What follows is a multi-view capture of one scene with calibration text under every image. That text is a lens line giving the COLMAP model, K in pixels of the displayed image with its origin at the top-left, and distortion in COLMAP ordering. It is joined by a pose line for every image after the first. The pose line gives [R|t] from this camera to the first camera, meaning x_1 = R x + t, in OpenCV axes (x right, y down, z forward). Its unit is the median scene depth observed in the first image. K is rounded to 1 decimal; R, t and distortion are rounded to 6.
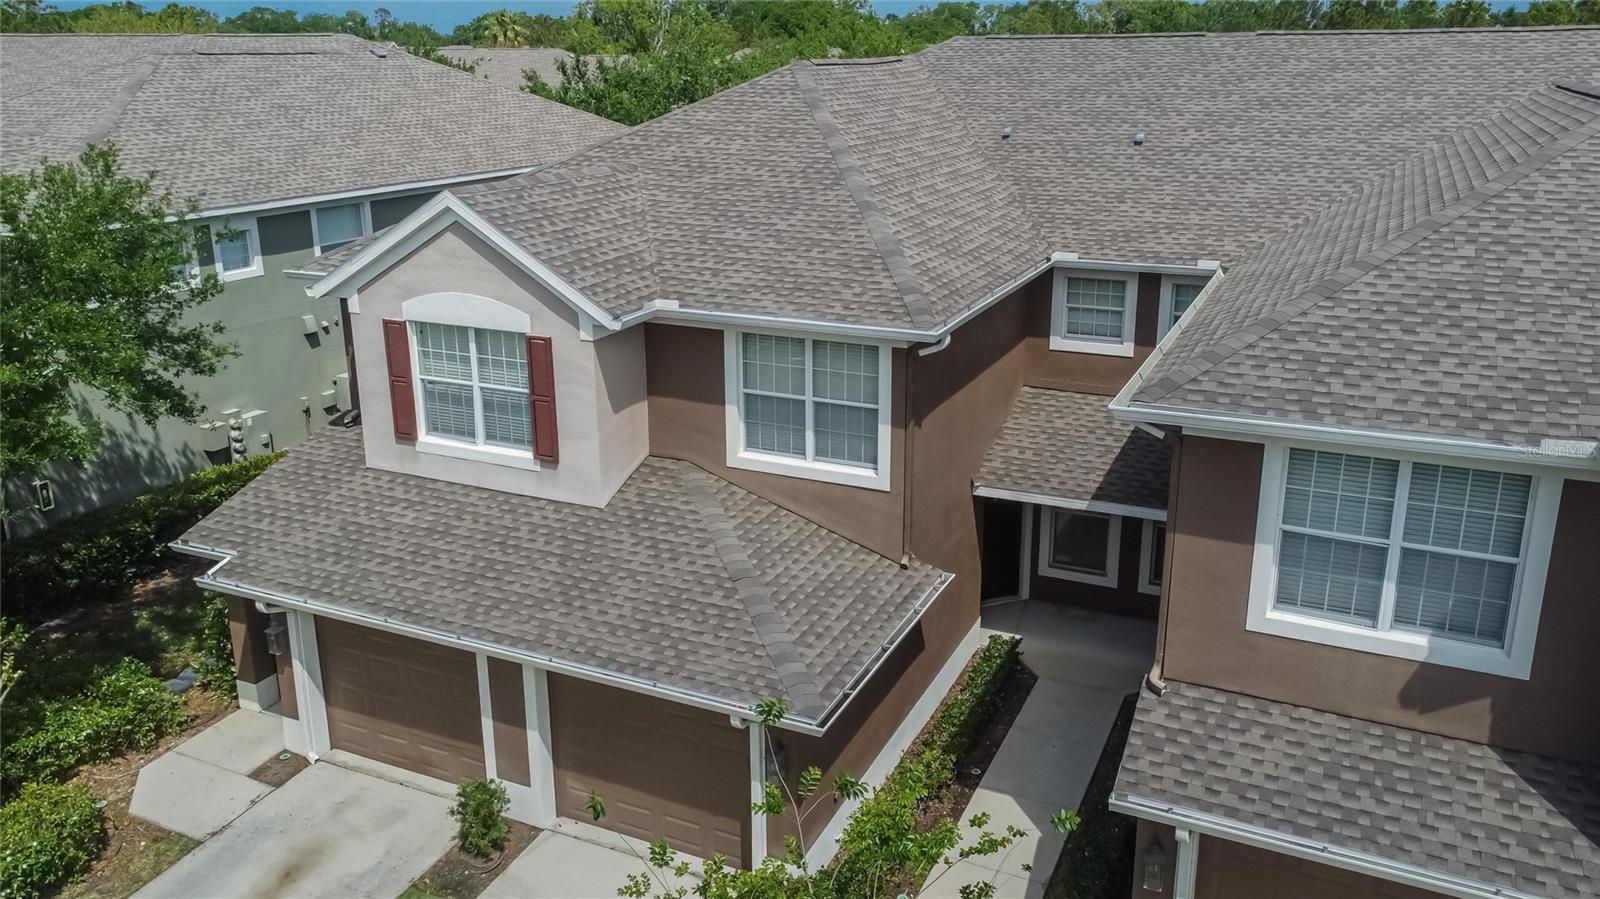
lens RADIAL K [[1223.4, 0, 819.1], [0, 1223.4, 418.0], [0, 0, 1]] dist [0.013286, 0.003999]
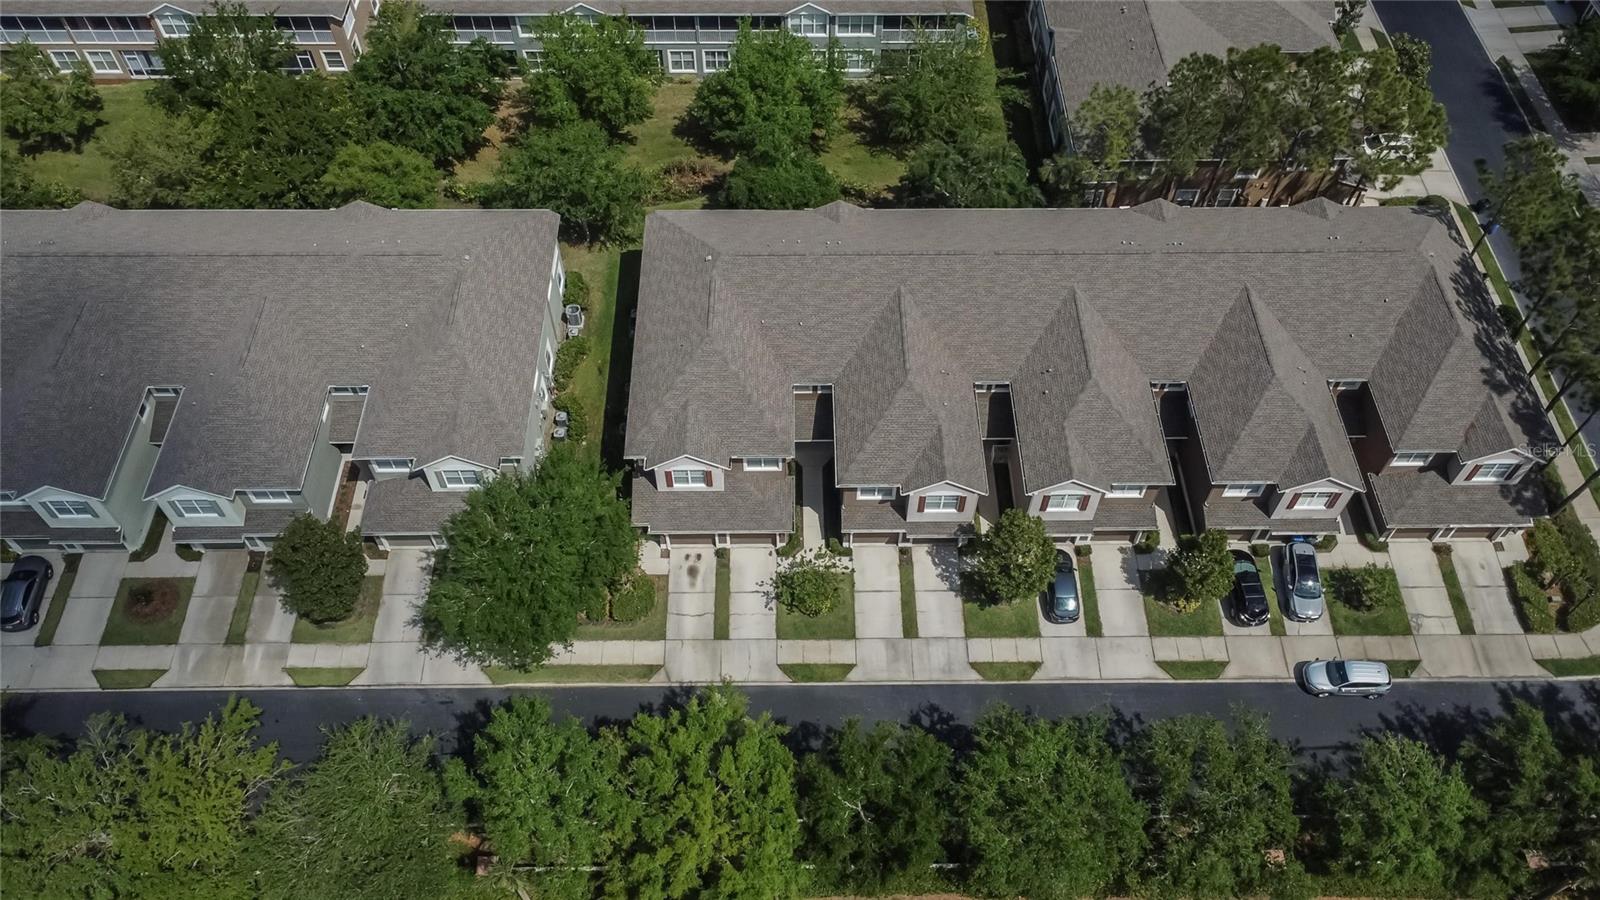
lens RADIAL K [[1223.4, 0, 827.3], [0, 1223.4, 432.2], [0, 0, 1]] dist [0.013286, 0.003999]
pose [[0.900534, -0.339193, 0.272007, -1.006740], [0.104590, 0.776238, 0.621704, -2.935780], [-0.422019, -0.531416, 0.734504, -2.462919]]
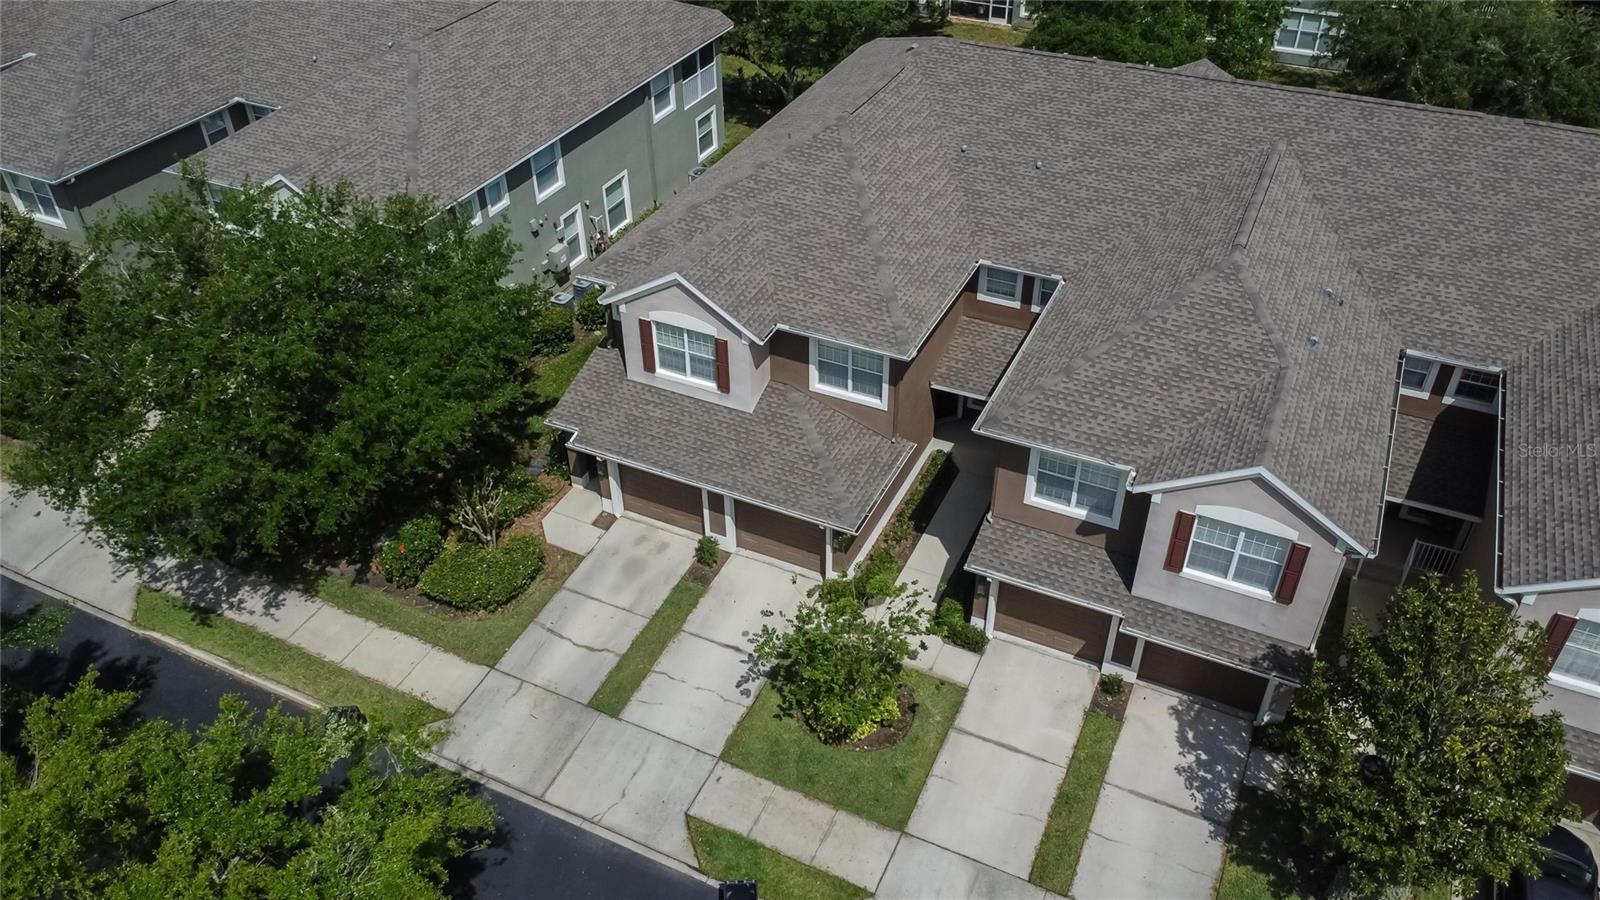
lens RADIAL K [[1223.4, 0, 809.5], [0, 1223.4, 435.4], [0, 0, 1]] dist [0.013286, 0.003999]
pose [[0.999886, 0.004197, -0.014529, -0.045186], [0.001105, 0.937875, 0.346972, -0.616792], [0.015083, -0.346949, 0.937763, -0.987356]]
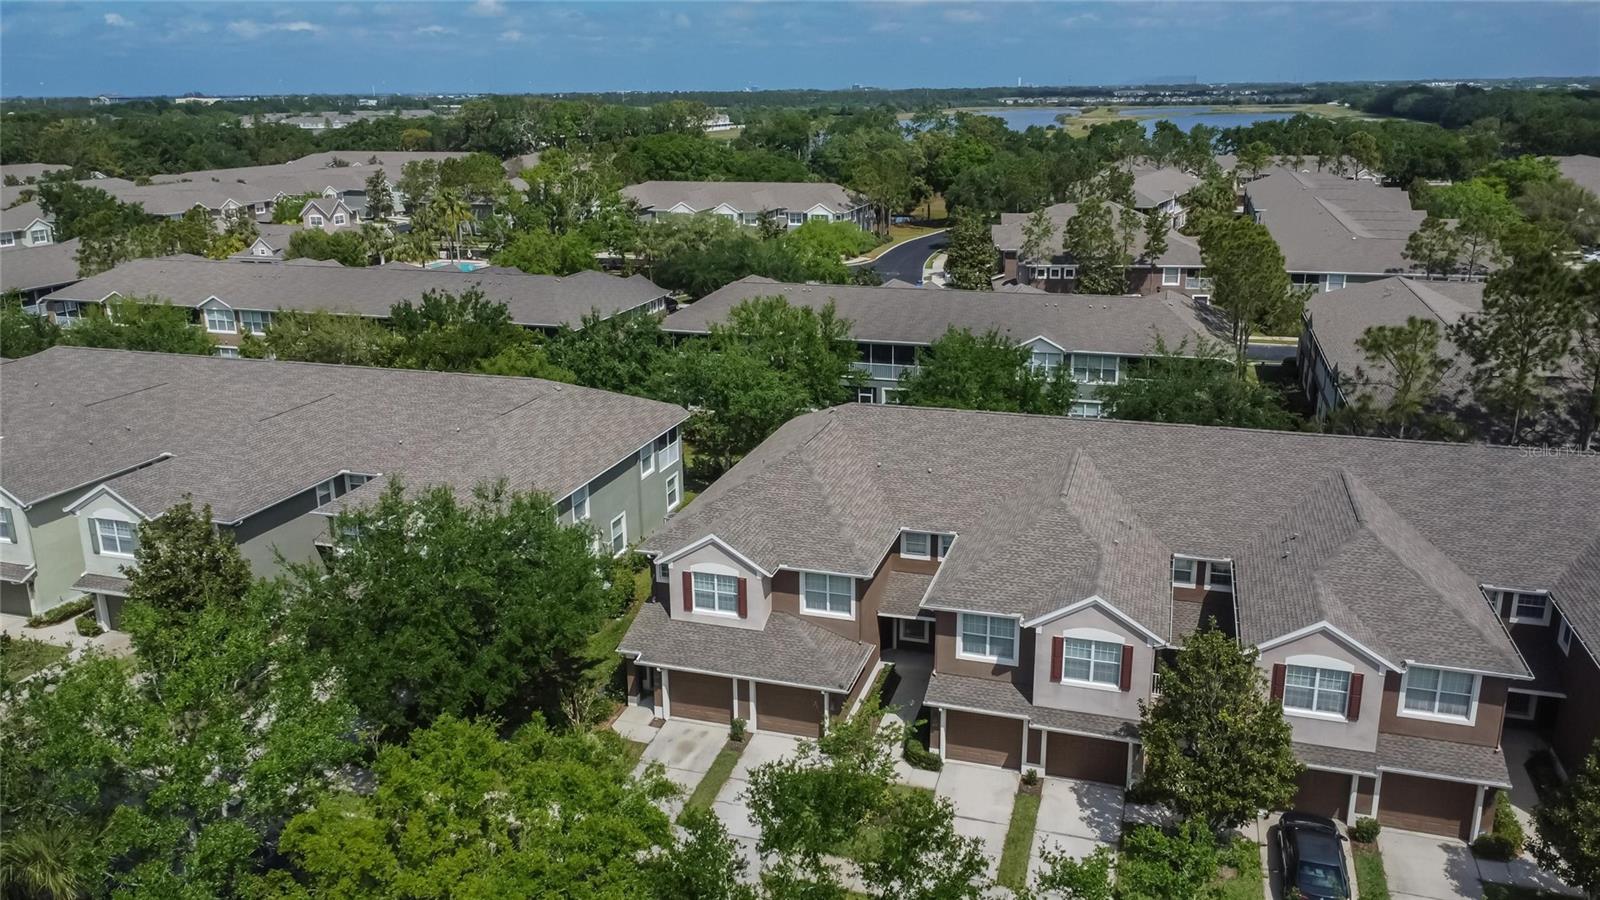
lens RADIAL K [[1223.4, 0, 809.9], [0, 1223.4, 418.7], [0, 0, 1]] dist [0.013286, 0.003999]
pose [[0.991595, -0.040243, 0.122964, -0.411926], [0.043200, 0.998836, -0.021476, -0.386045], [-0.121956, 0.026608, 0.992179, -2.077237]]
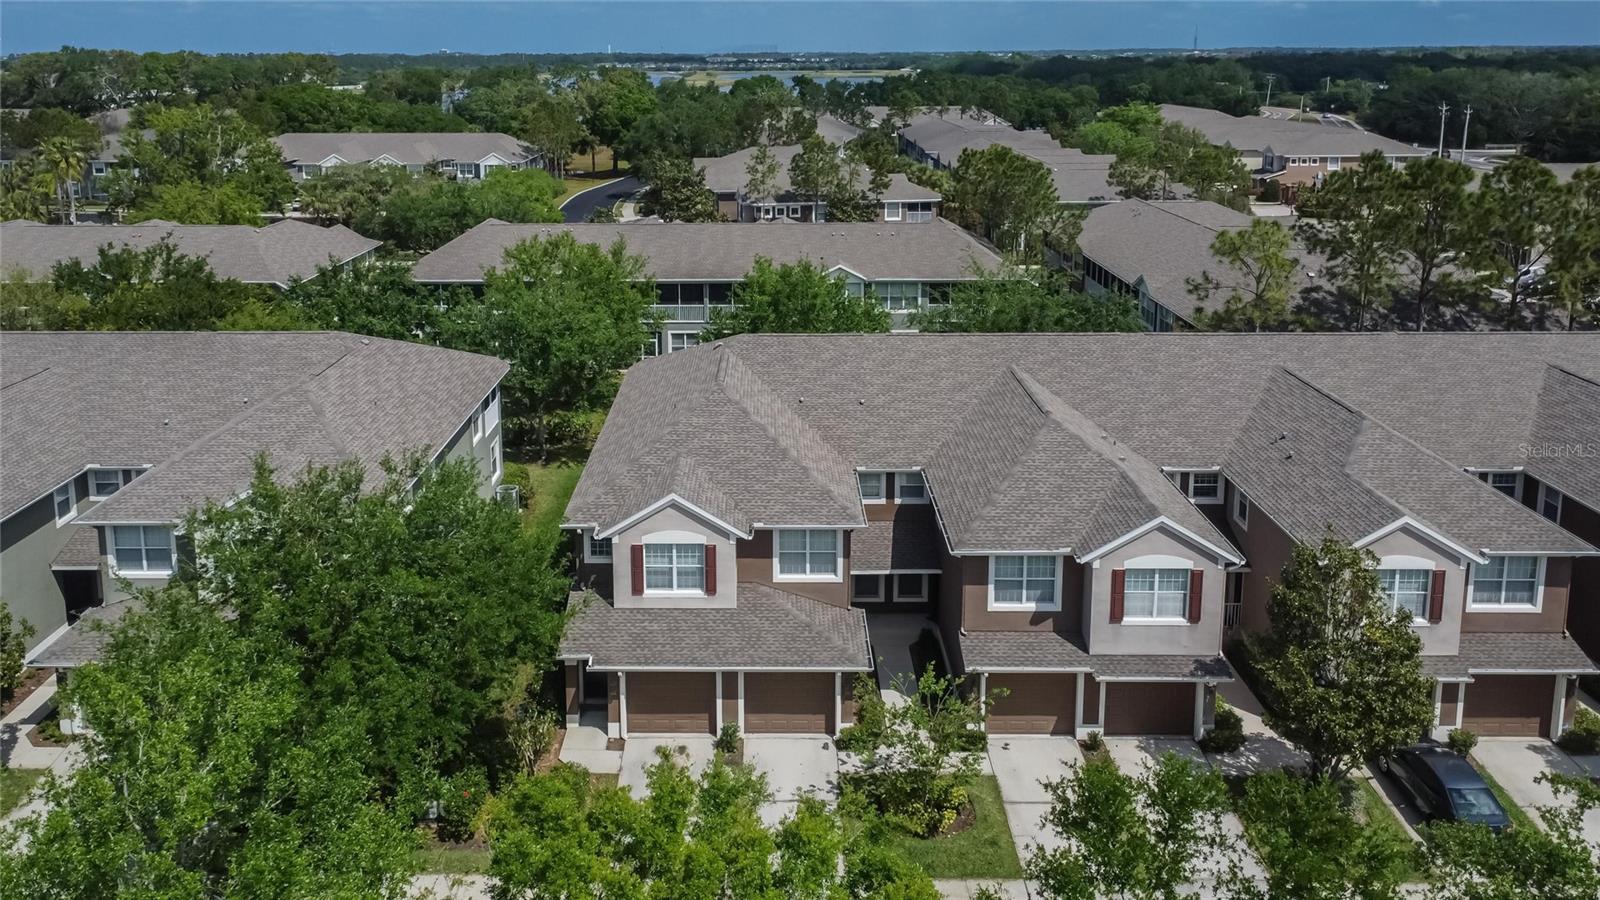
lens RADIAL K [[1223.4, 0, 774.6], [0, 1223.4, 293.0], [0, 0, 1]] dist [0.013286, 0.003999]
pose [[0.909290, -0.079233, 0.408551, -1.070239], [0.118100, 0.990477, -0.070760, -0.376397], [-0.399054, 0.112591, 0.909989, -1.382393]]
